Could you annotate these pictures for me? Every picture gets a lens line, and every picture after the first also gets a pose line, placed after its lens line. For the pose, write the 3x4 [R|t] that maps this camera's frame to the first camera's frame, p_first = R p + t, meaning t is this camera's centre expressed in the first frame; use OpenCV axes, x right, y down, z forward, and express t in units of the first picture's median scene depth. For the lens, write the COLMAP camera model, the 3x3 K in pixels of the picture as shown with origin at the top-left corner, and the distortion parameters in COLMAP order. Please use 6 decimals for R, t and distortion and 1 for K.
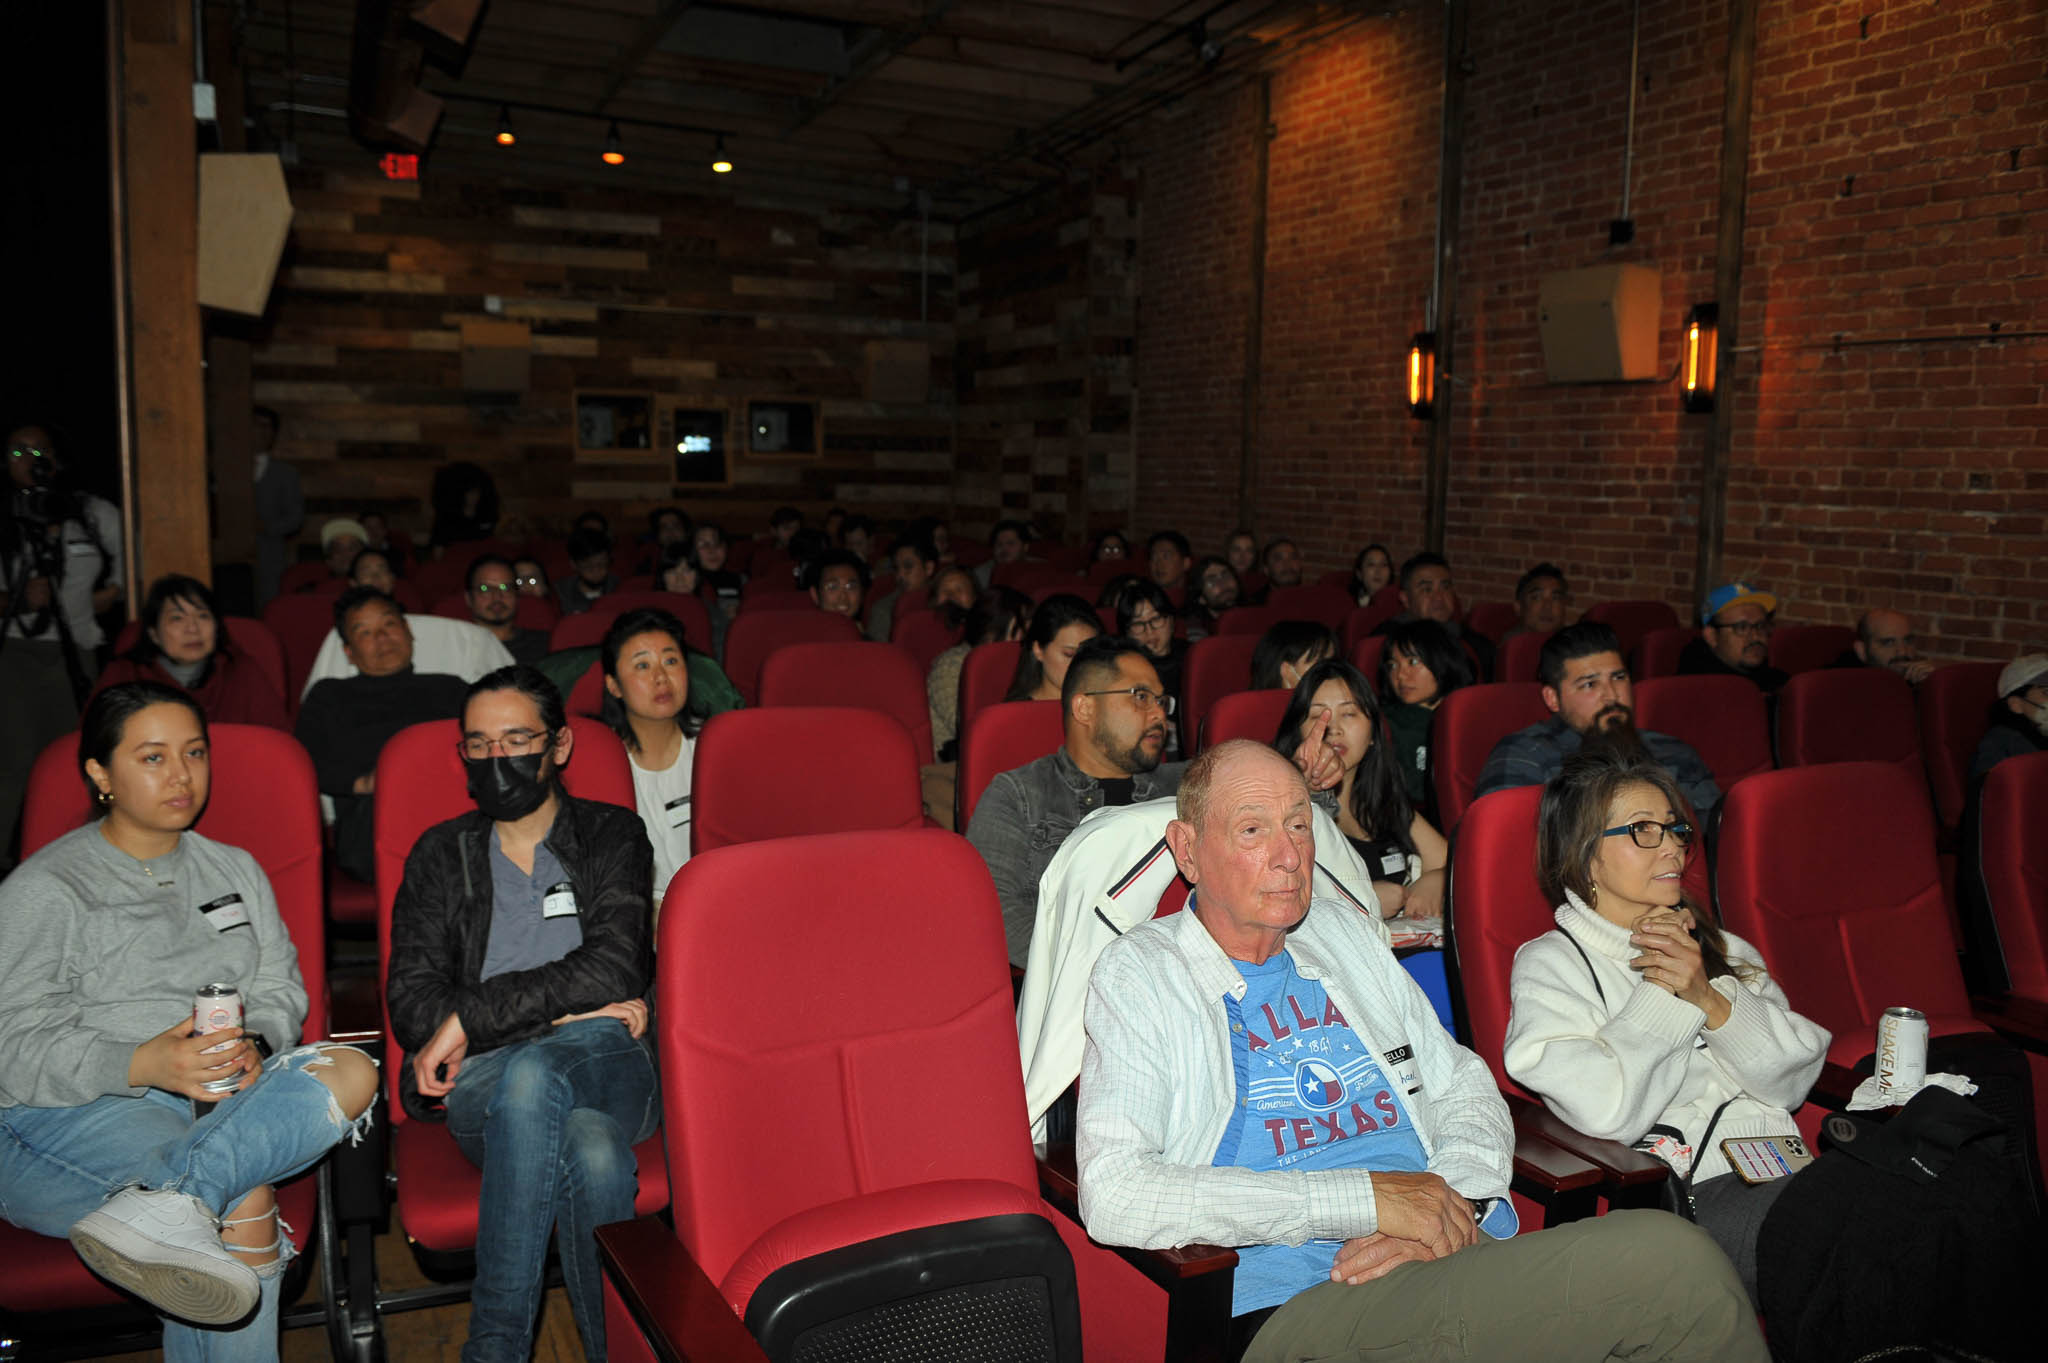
lens RADIAL K [[1623.6, 0, 1017.9], [0, 1623.6, 689.1], [0, 0, 1]] dist [-0.062553, 0.037343]
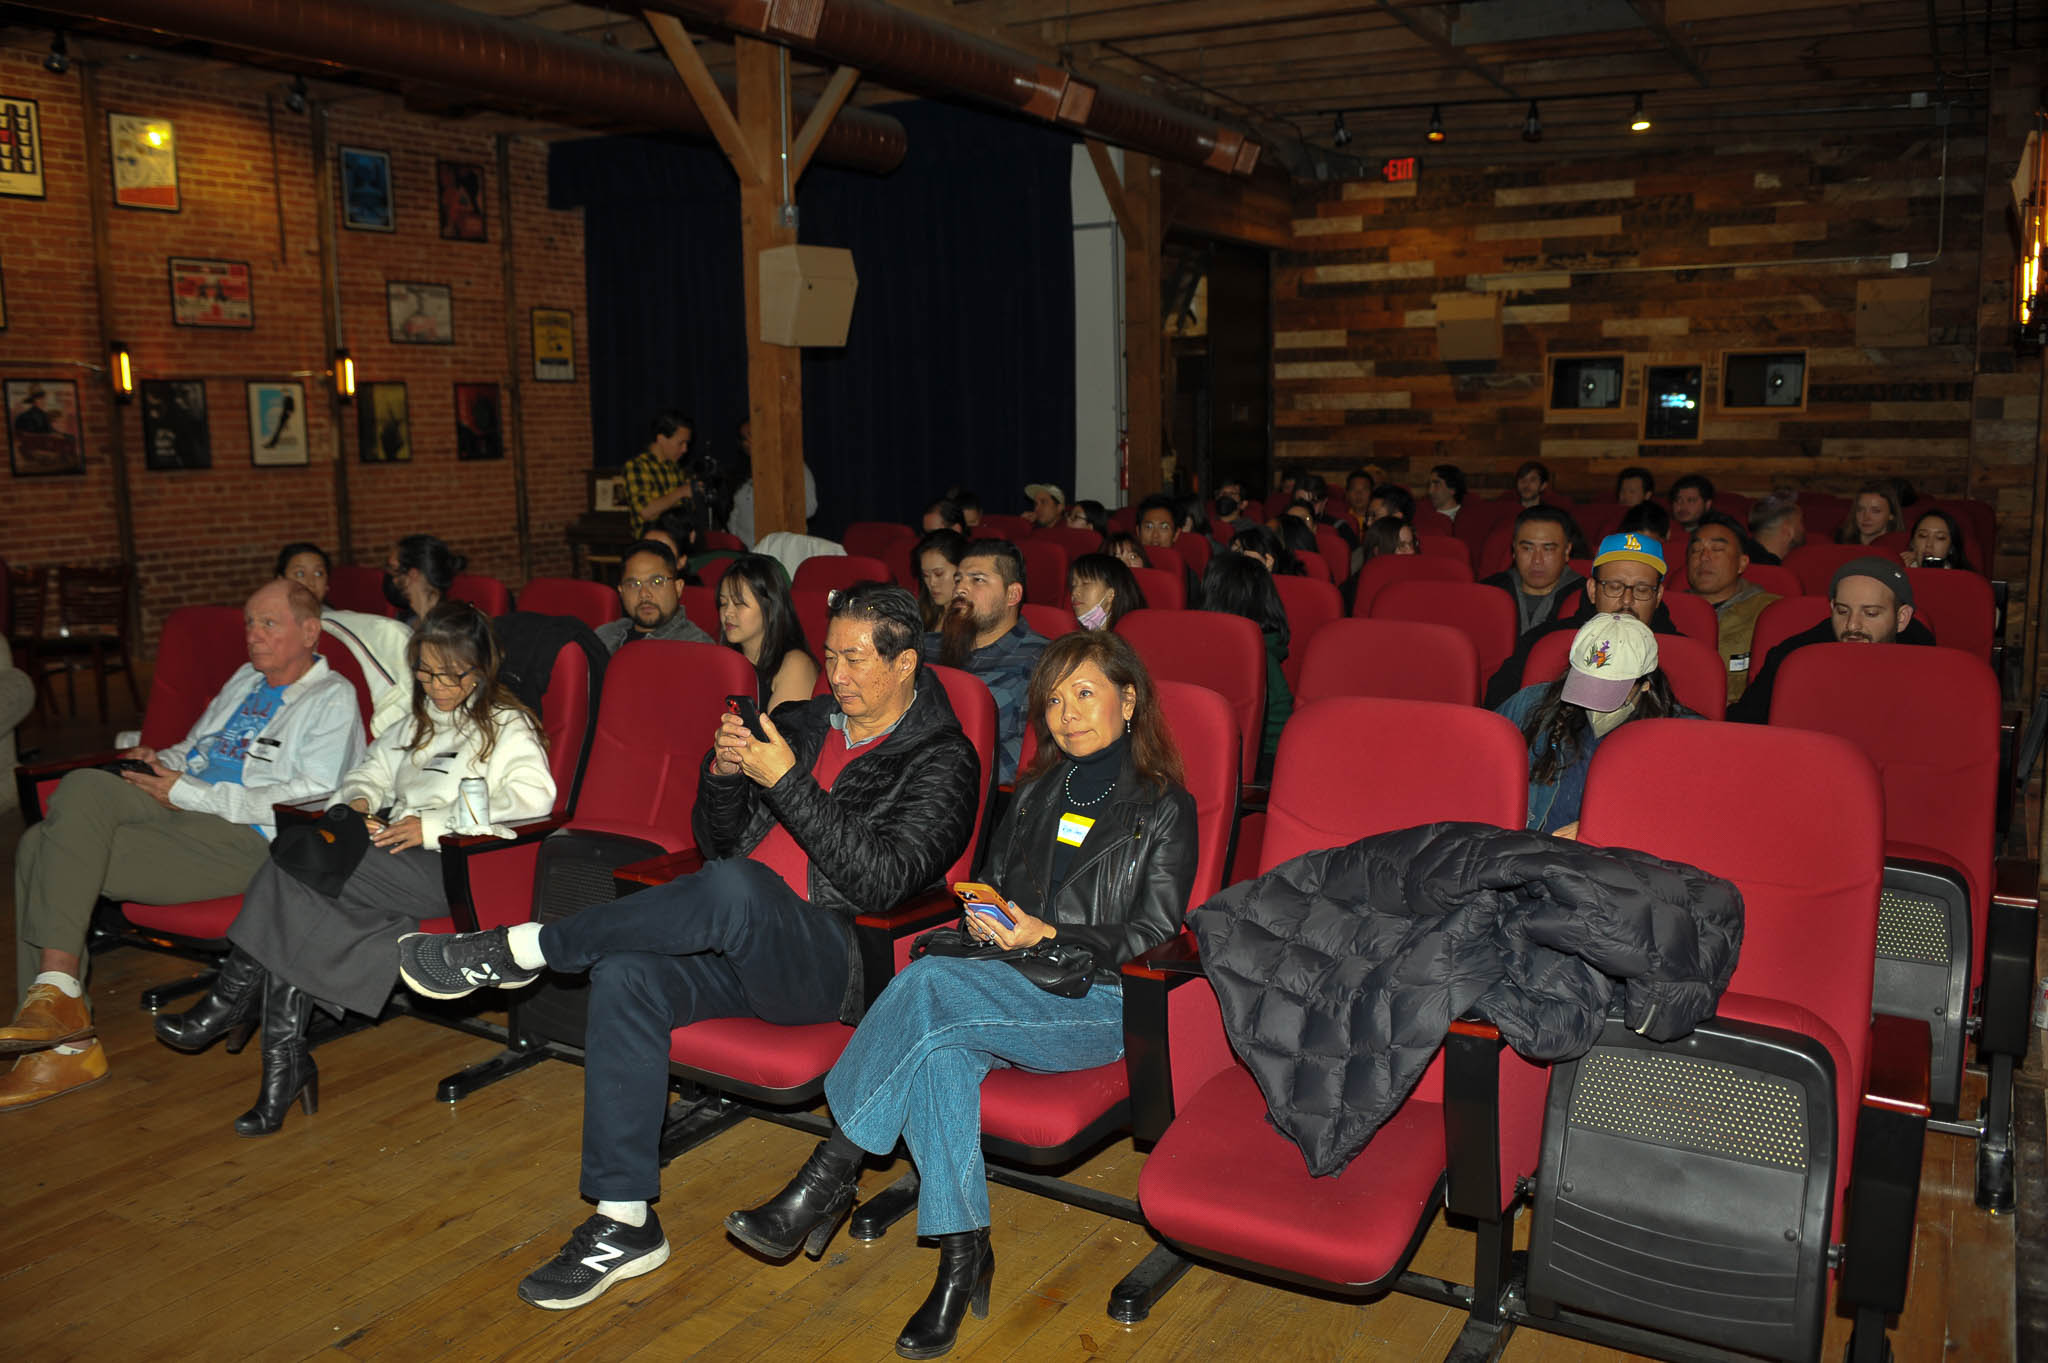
lens RADIAL K [[1623.6, 0, 1027.9], [0, 1623.6, 678.6], [0, 0, 1]] dist [-0.062553, 0.037343]
pose [[0.600813, 0.092148, -0.794061, 0.381968], [-0.080140, 0.995273, 0.054861, -0.003766], [0.795363, 0.030675, 0.605357, 0.092284]]
